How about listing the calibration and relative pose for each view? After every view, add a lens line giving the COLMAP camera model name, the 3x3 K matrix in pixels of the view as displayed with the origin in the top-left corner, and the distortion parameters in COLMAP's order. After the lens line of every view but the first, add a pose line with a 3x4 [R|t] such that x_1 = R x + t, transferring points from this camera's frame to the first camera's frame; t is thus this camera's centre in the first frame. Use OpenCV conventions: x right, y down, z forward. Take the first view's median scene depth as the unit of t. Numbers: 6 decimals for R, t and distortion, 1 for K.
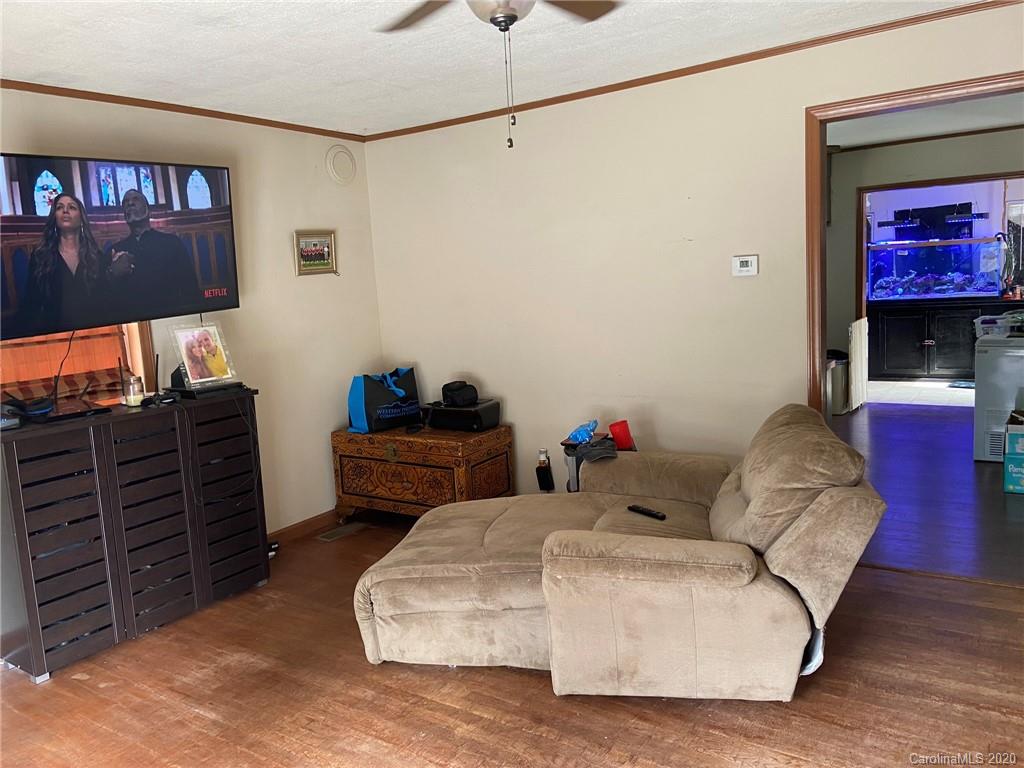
lens RADIAL K [[785.2, 0, 512.0], [0, 785.2, 384.0], [0, 0, 1]] dist [0.000863, 0.000310]
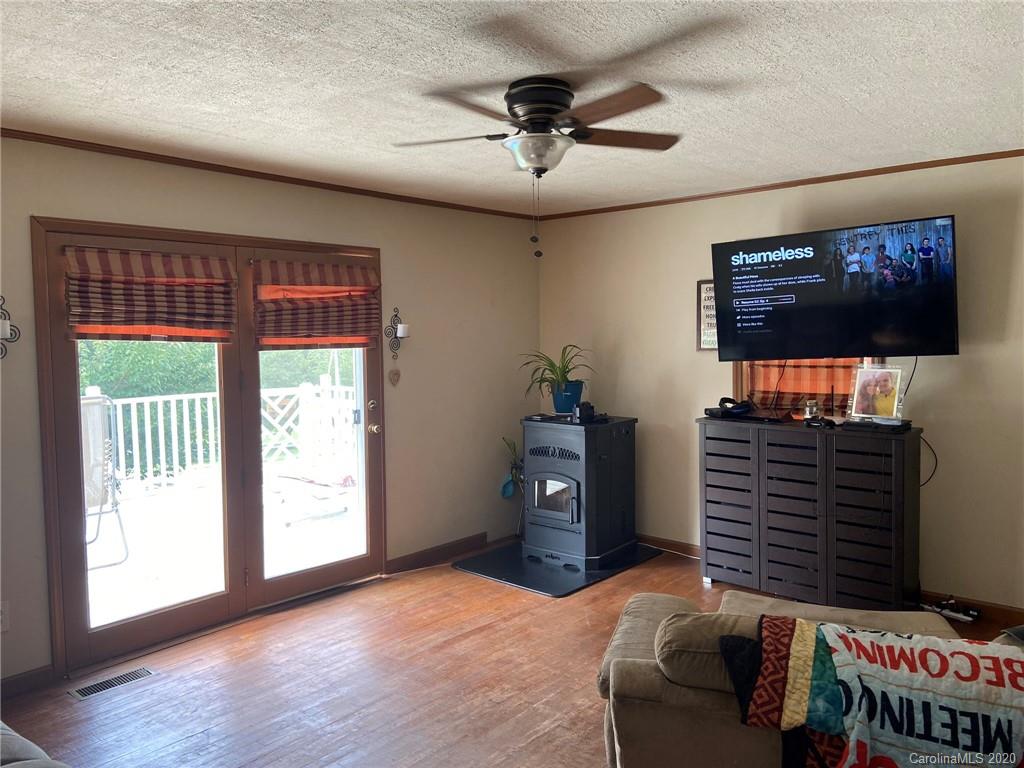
lens RADIAL K [[785.2, 0, 512.0], [0, 785.2, 384.0], [0, 0, 1]] dist [0.000863, 0.000310]
pose [[-0.119845, 0.126282, -0.984728, 0.761039], [-0.117621, 0.983086, 0.140386, -0.145947], [0.985800, 0.132649, -0.102964, 0.605478]]
